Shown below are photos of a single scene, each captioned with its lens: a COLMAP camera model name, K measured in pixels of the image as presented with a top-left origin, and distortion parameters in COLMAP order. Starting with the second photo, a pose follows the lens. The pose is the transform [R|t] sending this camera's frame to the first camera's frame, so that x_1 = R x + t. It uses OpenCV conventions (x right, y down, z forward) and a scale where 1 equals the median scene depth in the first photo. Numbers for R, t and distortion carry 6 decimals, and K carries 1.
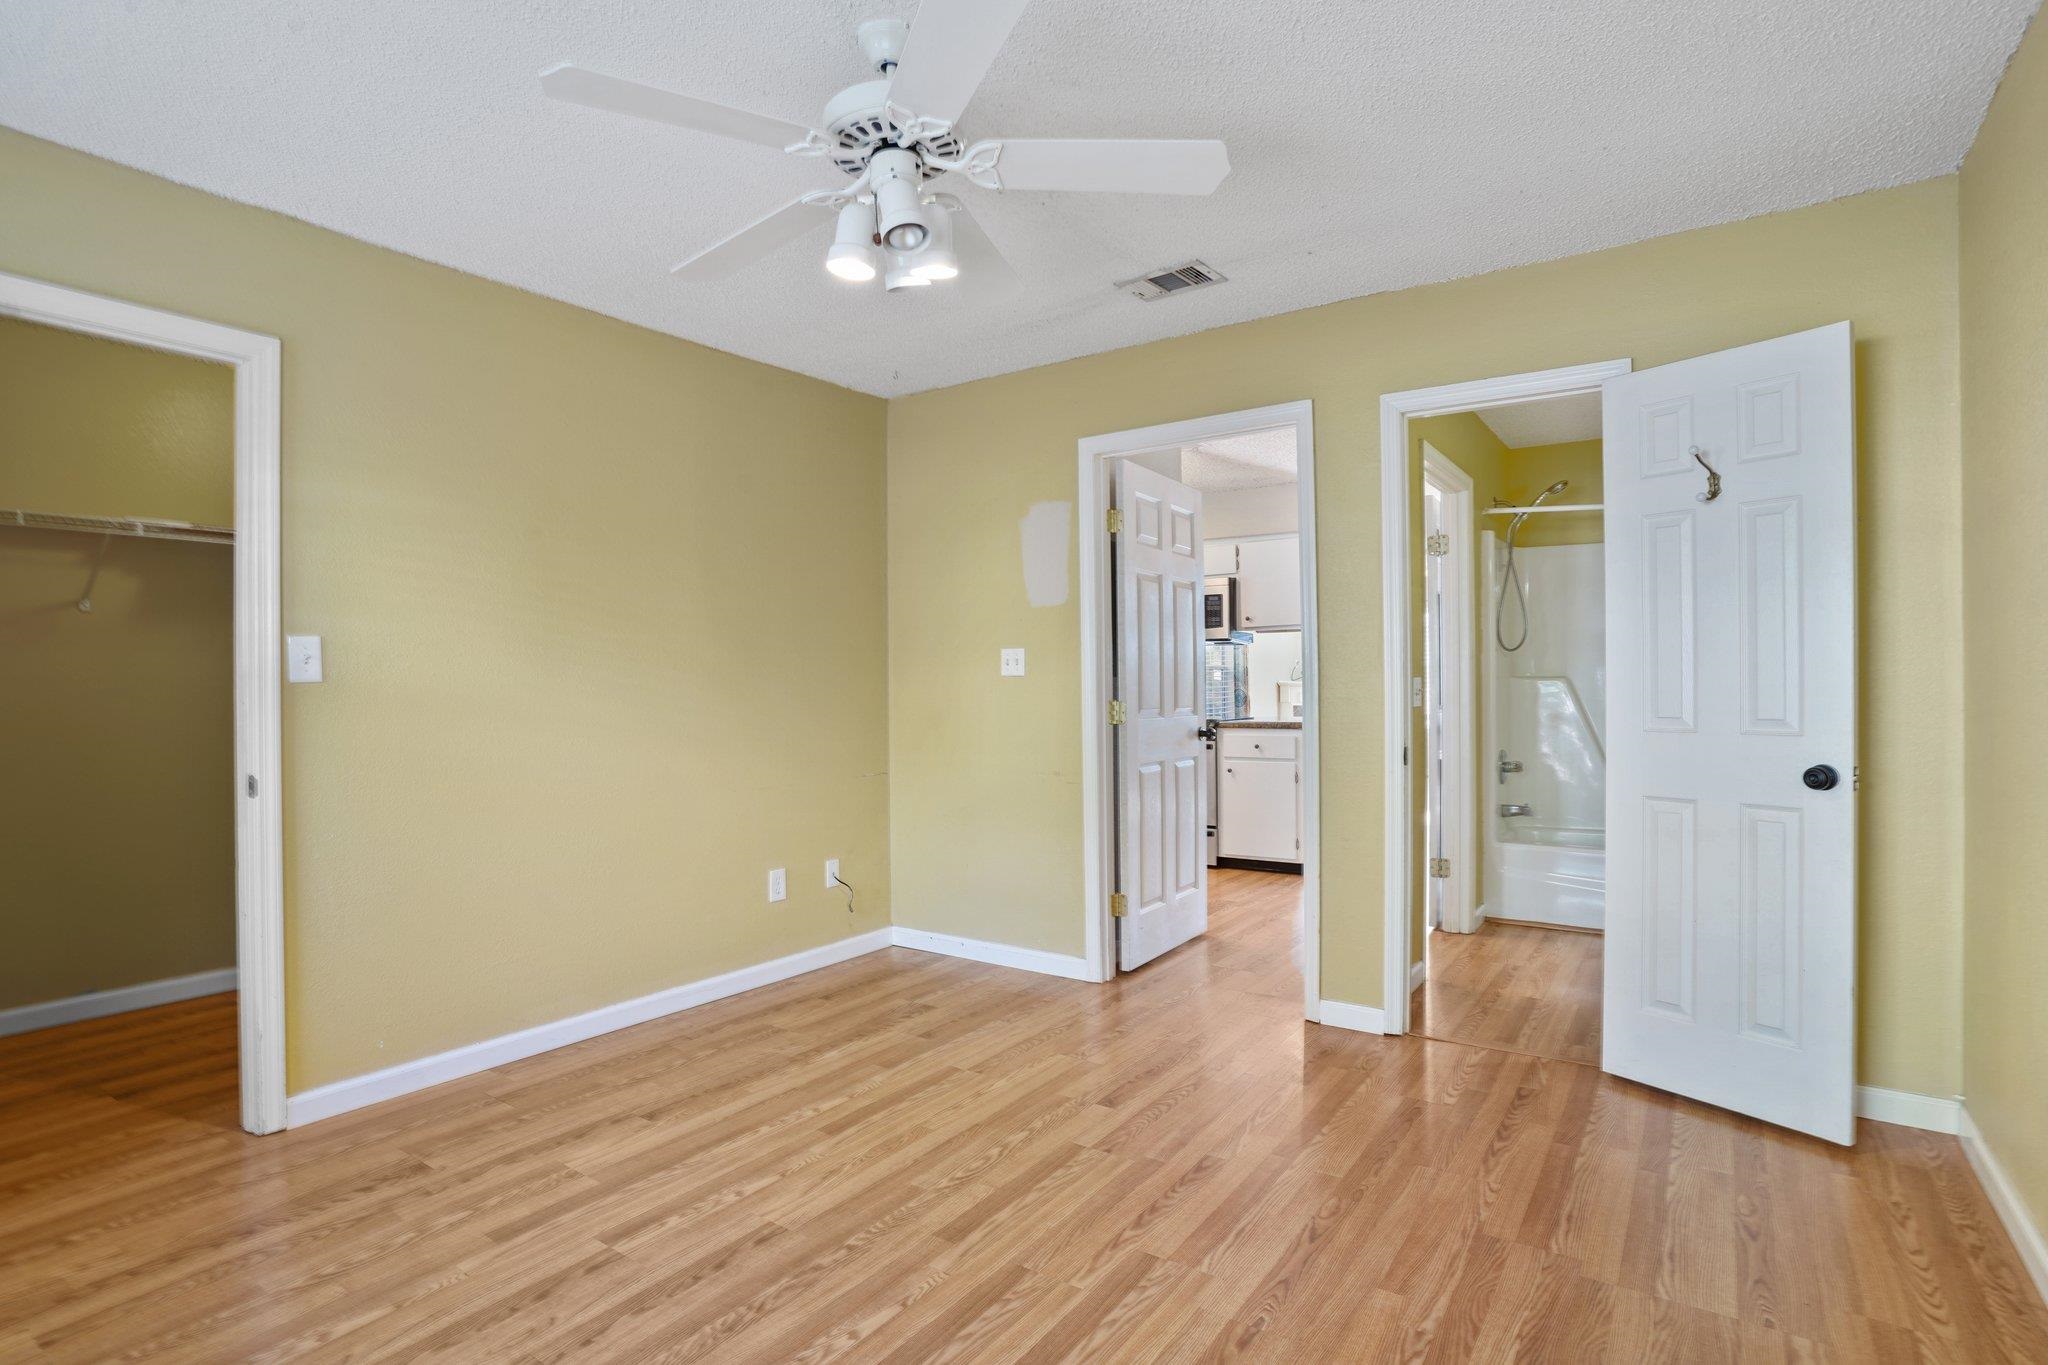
lens RADIAL K [[1010.3, 0, 1024.0], [0, 1010.3, 682.5], [0, 0, 1]] dist [-0.033568, 0.001296]
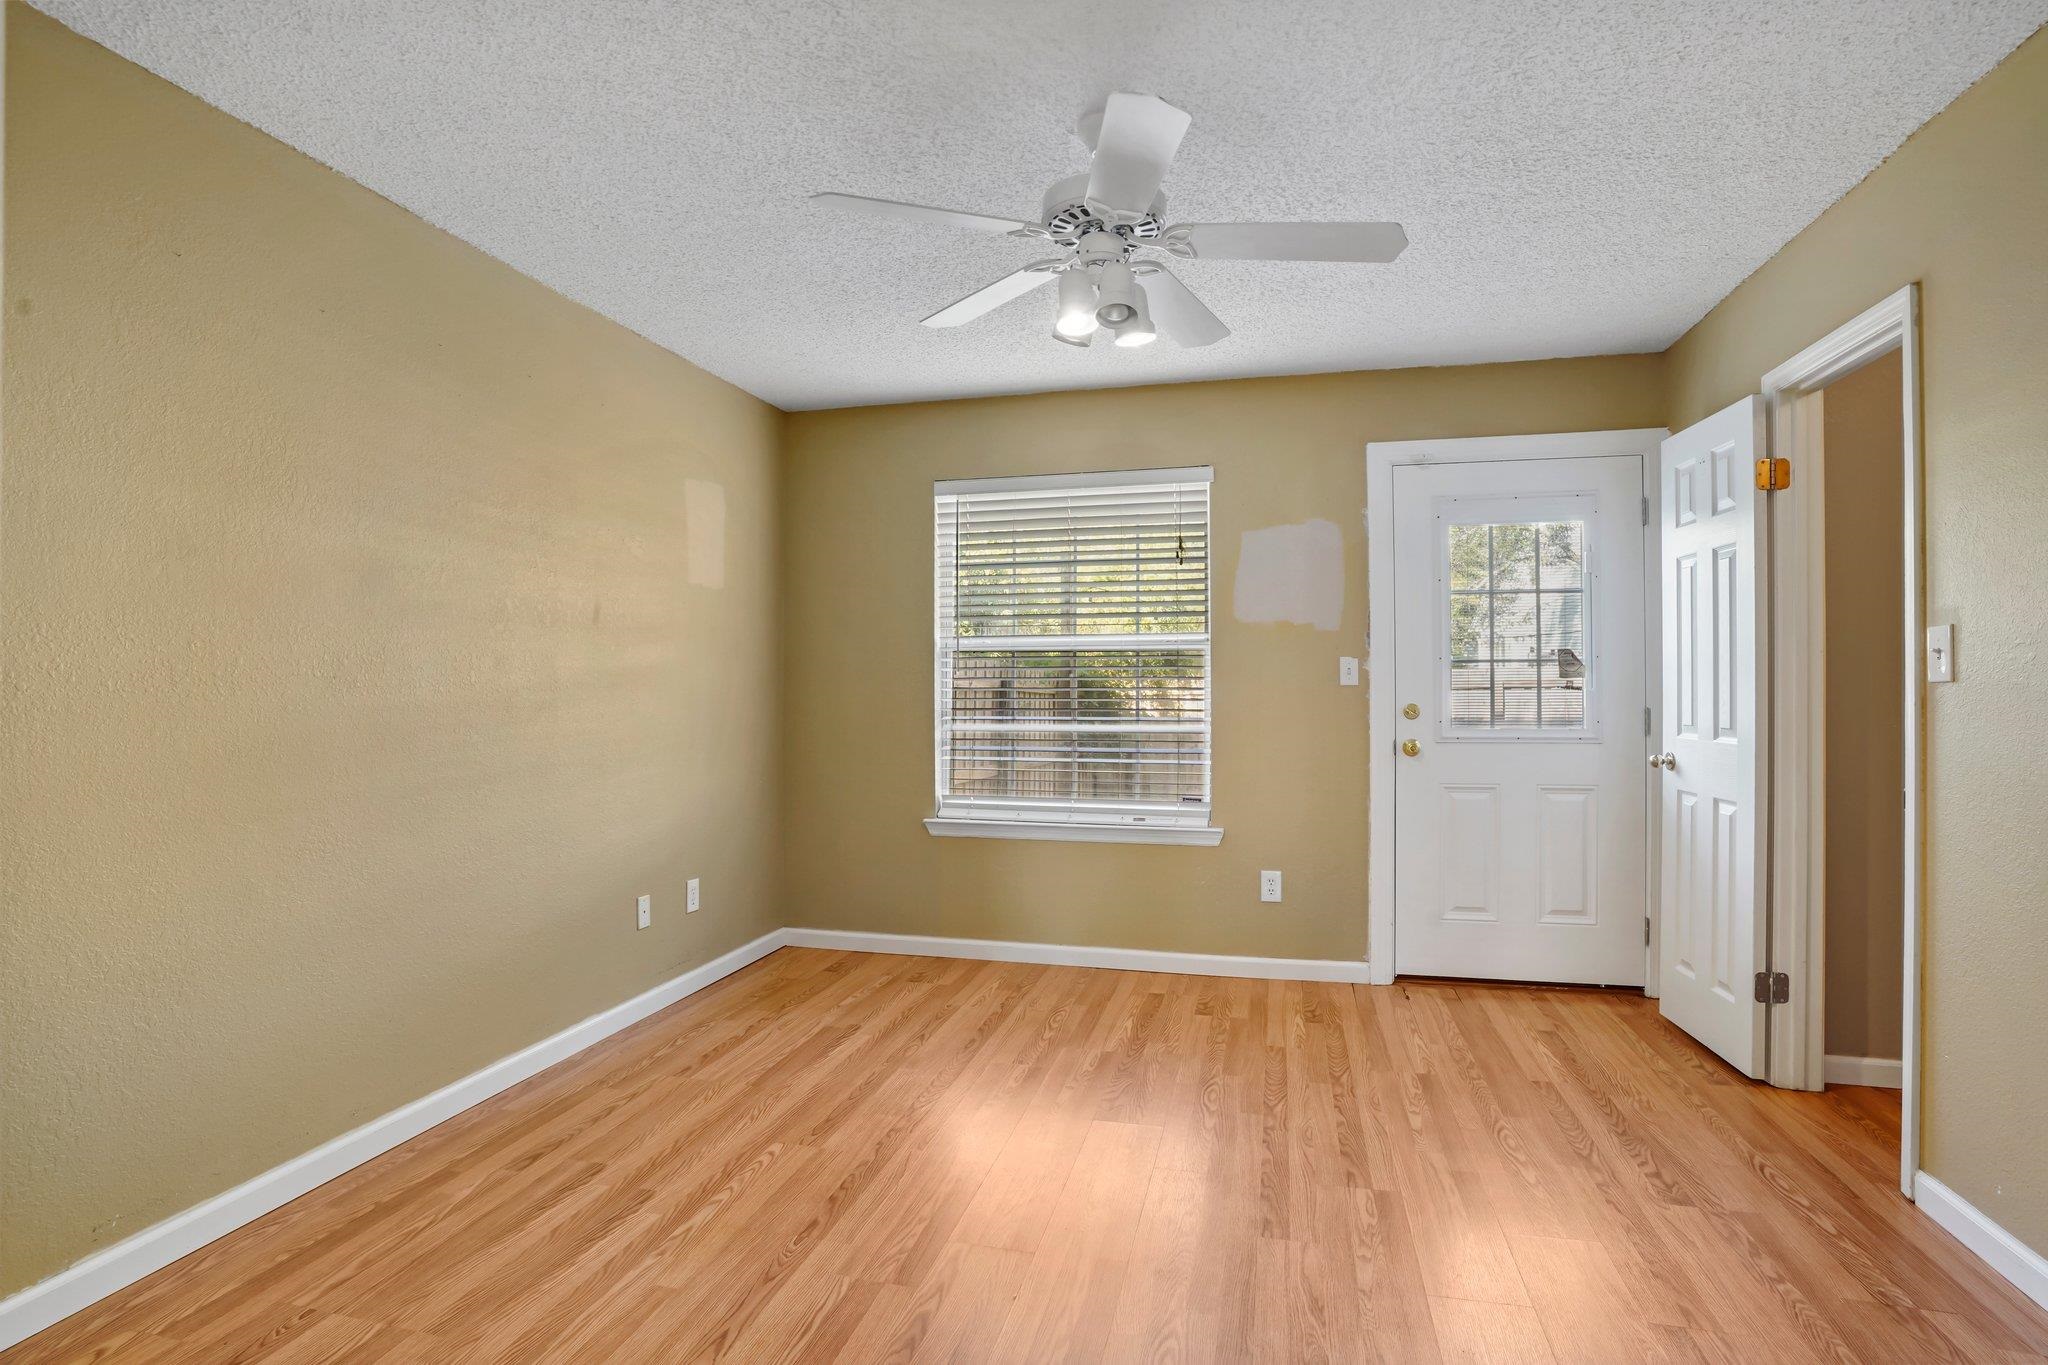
lens RADIAL K [[1010.3, 0, 1024.0], [0, 1010.3, 682.5], [0, 0, 1]] dist [-0.033568, 0.001296]
pose [[-0.934140, 0.008422, -0.356807, 0.375166], [0.009021, 0.999959, -0.000015, -0.012290], [0.356793, -0.003233, -0.934178, 2.049416]]
